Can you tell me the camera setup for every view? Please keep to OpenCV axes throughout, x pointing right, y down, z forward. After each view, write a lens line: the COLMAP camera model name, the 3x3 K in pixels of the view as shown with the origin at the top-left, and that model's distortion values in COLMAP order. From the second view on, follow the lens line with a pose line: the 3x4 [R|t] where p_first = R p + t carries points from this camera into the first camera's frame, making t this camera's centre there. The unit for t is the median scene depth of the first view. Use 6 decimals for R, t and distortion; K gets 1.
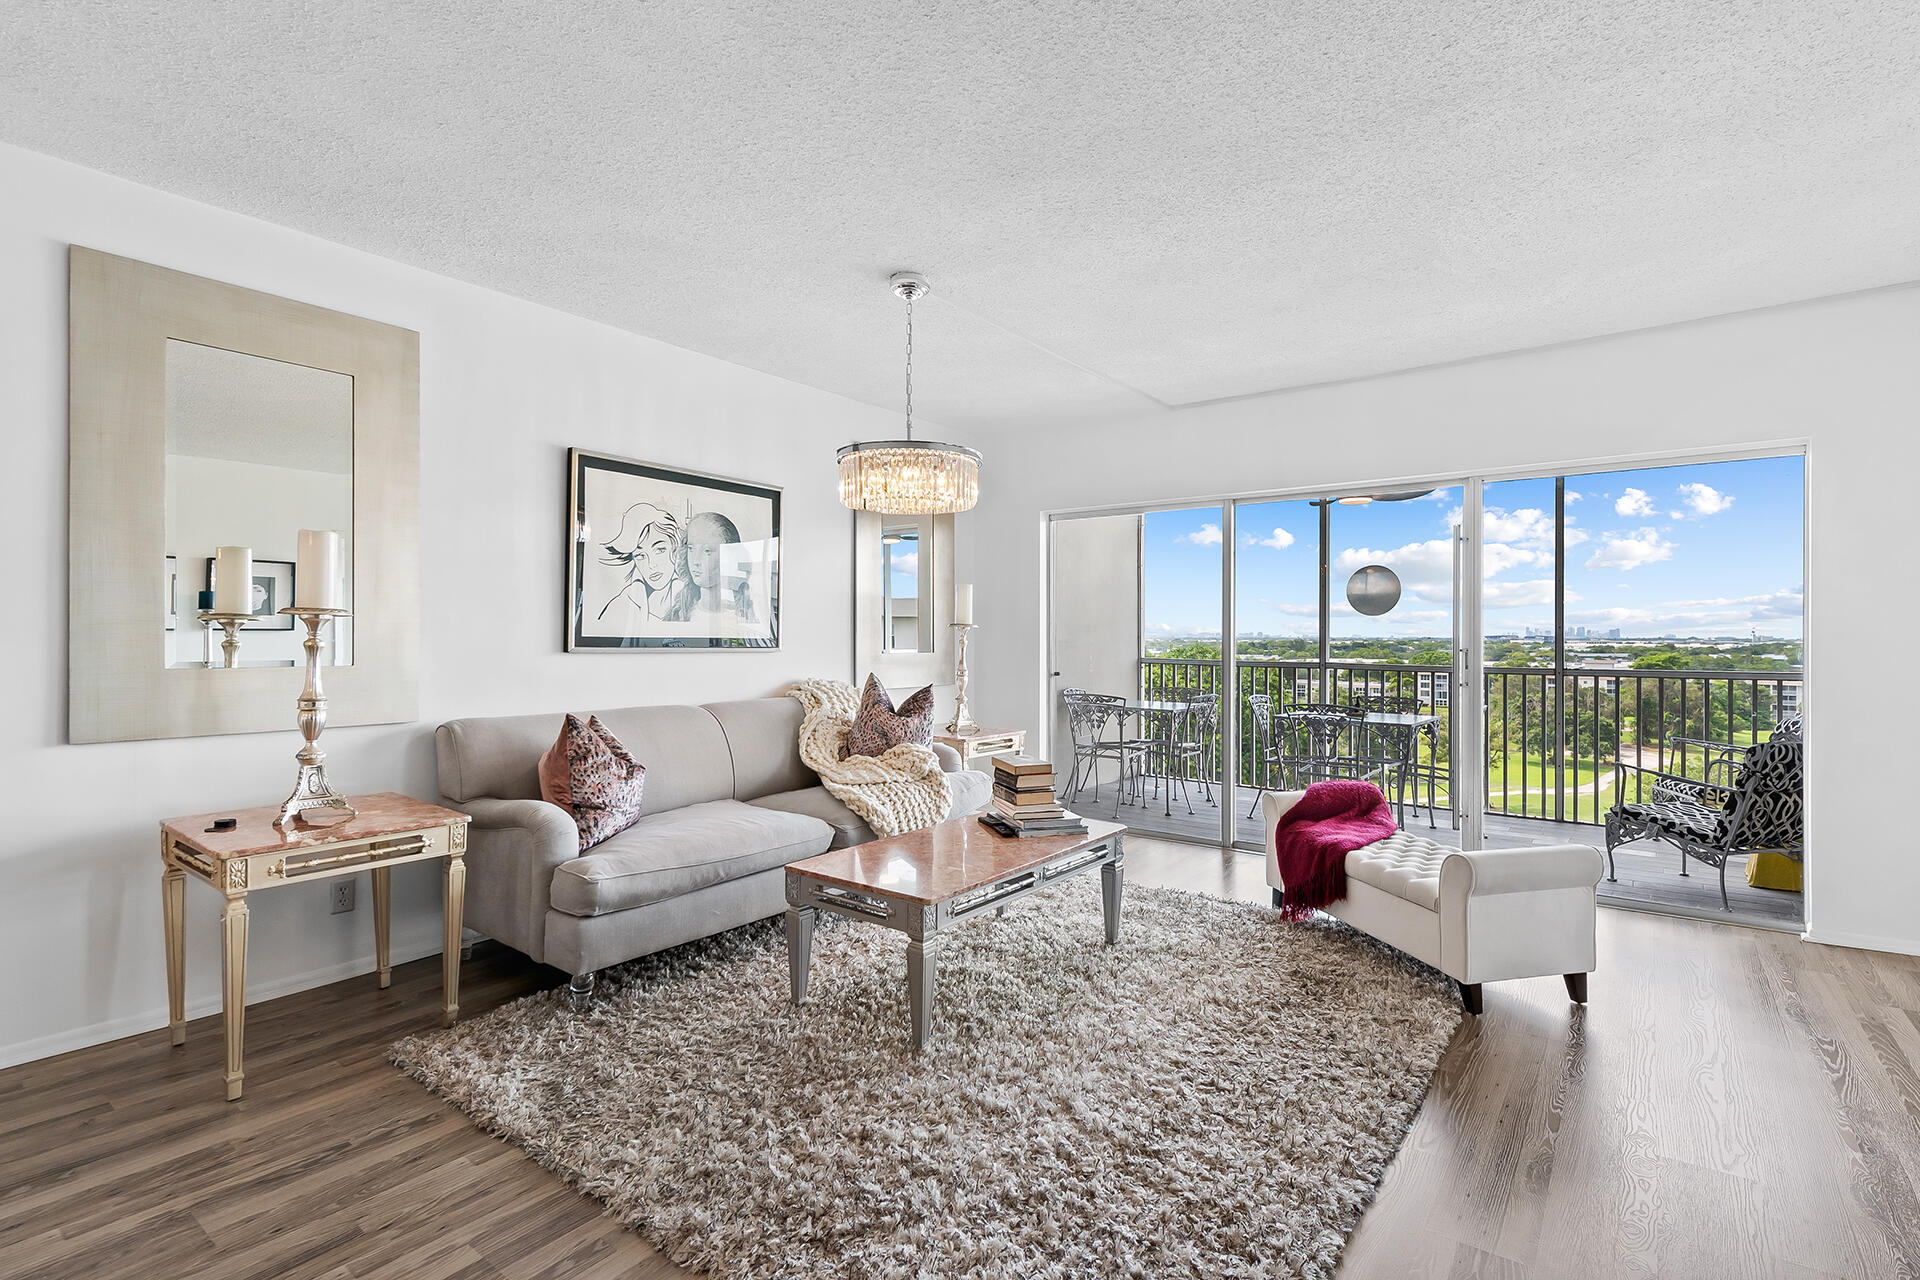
lens RADIAL K [[914.5, 0, 960.0], [0, 914.5, 640.0], [0, 0, 1]] dist [0.011724, 0.000090]
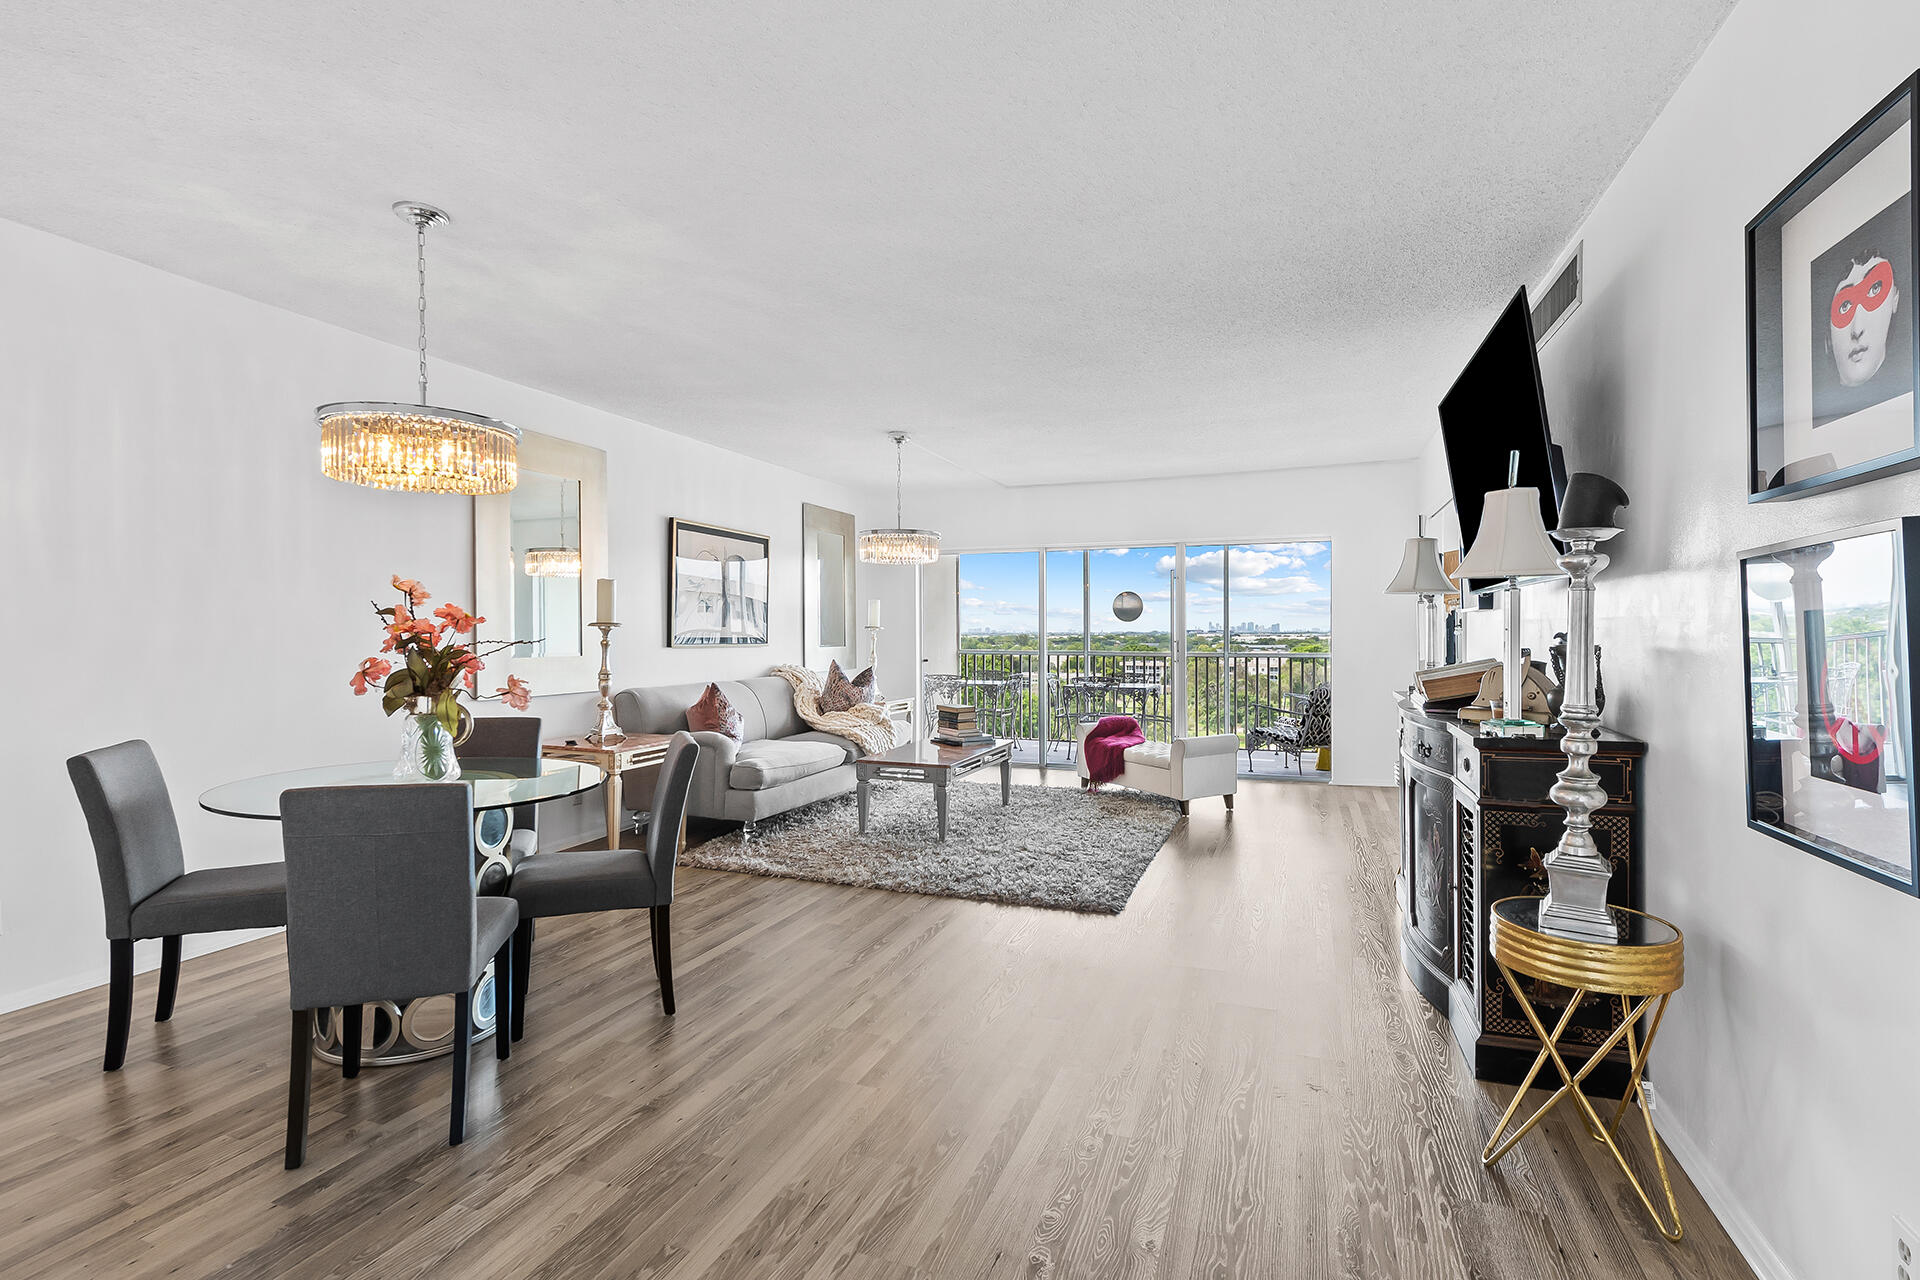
lens RADIAL K [[914.5, 0, 960.0], [0, 914.5, 640.0], [0, 0, 1]] dist [0.011724, 0.000090]
pose [[0.959243, -0.008203, 0.282464, -0.371989], [0.007077, 0.999962, 0.005007, -0.003303], [-0.282494, -0.002804, 0.959265, -0.610583]]
